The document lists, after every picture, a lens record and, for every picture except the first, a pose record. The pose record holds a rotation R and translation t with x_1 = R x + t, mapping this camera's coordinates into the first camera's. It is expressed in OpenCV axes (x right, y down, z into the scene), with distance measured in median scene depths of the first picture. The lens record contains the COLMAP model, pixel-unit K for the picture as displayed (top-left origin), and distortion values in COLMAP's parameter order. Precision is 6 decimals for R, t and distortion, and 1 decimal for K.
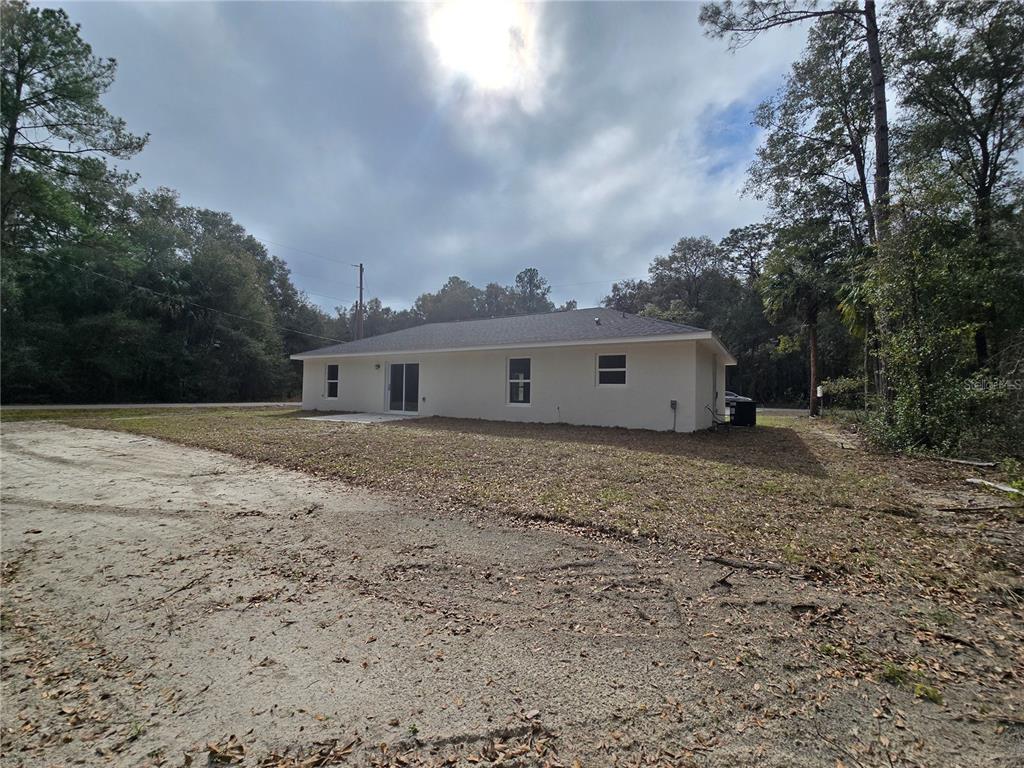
lens RADIAL K [[419.7, 0, 513.1], [0, 419.7, 380.3], [0, 0, 1]] dist [-0.004110, 0.000936]
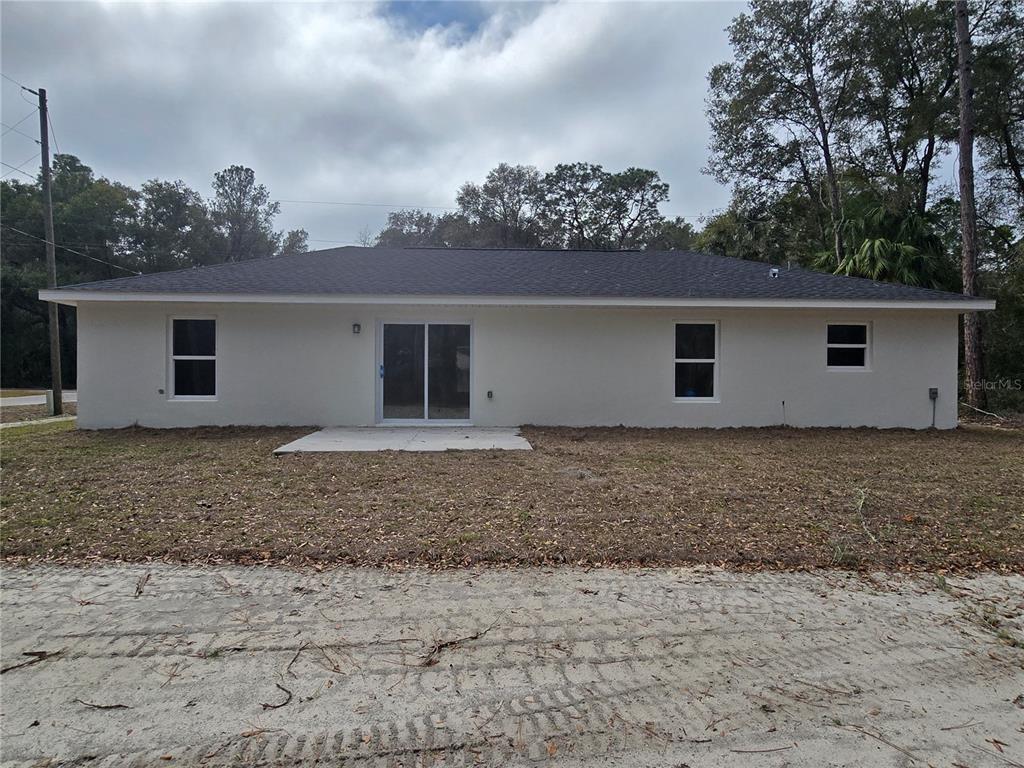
lens RADIAL K [[603.3, 0, 512.0], [0, 603.3, 384.0], [0, 0, 1]] dist [-0.004144, -0.000053]
pose [[0.833243, -0.015831, 0.552680, -0.328961], [-0.008151, 0.999130, 0.040907, 0.000782], [-0.552847, -0.038590, 0.832389, 0.202621]]
